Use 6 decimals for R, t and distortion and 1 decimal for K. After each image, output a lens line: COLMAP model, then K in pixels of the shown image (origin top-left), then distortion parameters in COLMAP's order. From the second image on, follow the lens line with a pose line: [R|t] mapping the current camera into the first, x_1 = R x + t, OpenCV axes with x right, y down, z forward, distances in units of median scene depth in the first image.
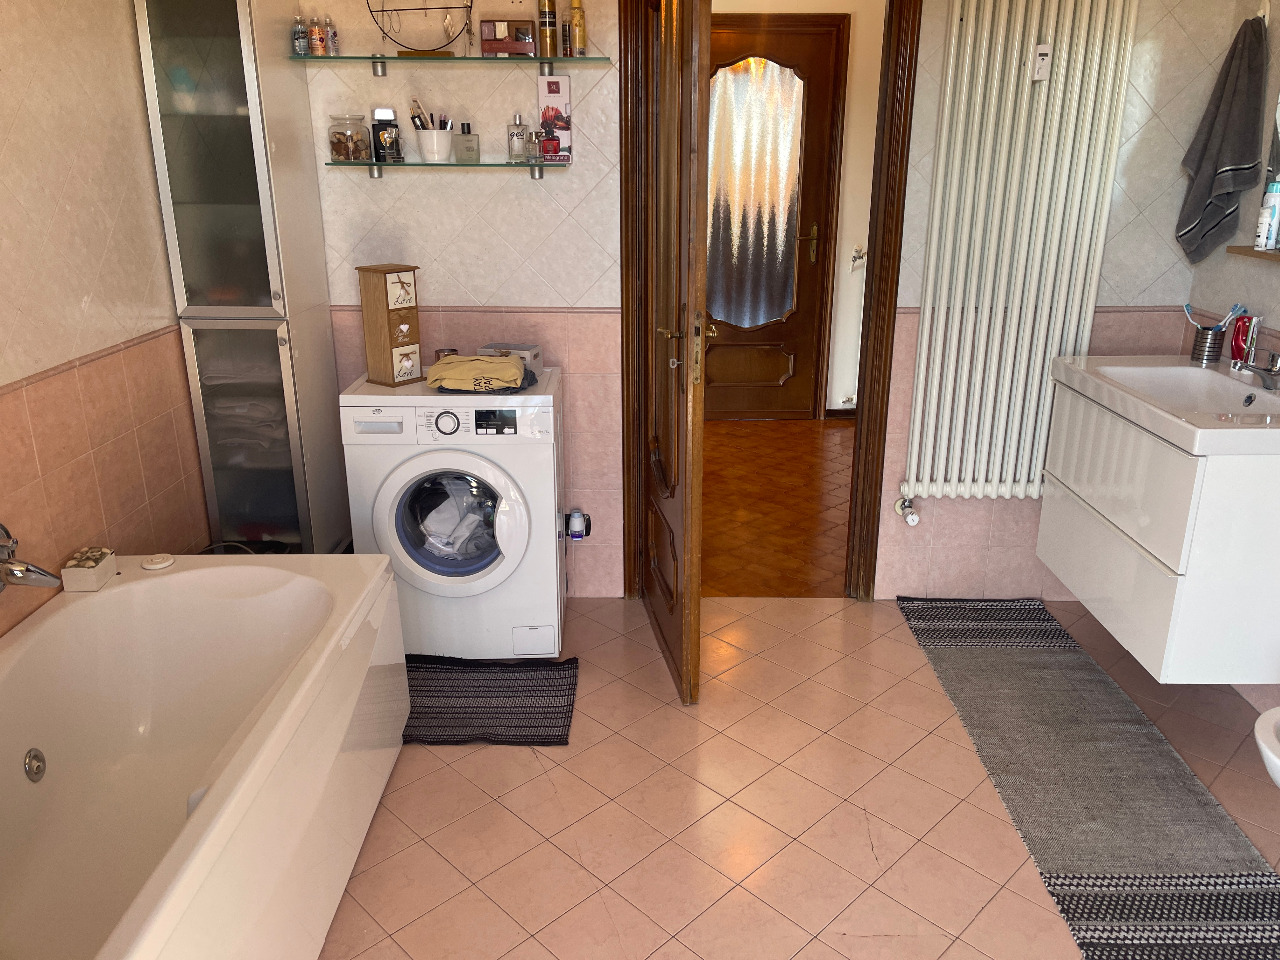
lens RADIAL K [[955.4, 0, 639.4], [0, 955.4, 479.4], [0, 0, 1]] dist [0.045145, -0.061922]
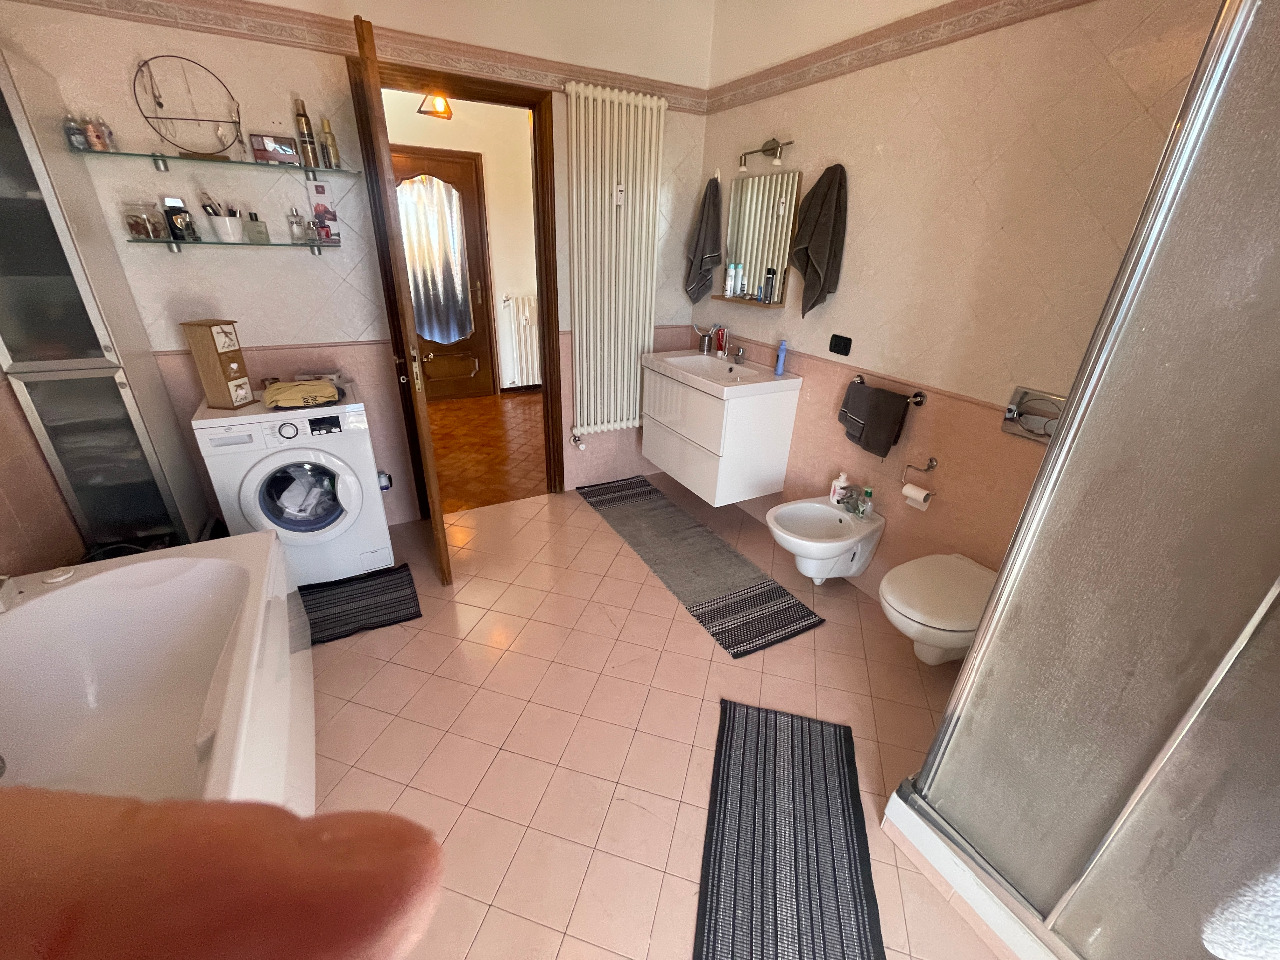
lens RADIAL K [[514.7, 0, 638.5], [0, 514.7, 484.0], [0, 0, 1]] dist [-0.008327, -0.000059]
pose [[0.873876, -0.182397, 0.450634, -0.095495], [0.125759, 0.980211, 0.152874, -0.029809], [-0.469601, -0.076921, 0.879522, 0.061114]]
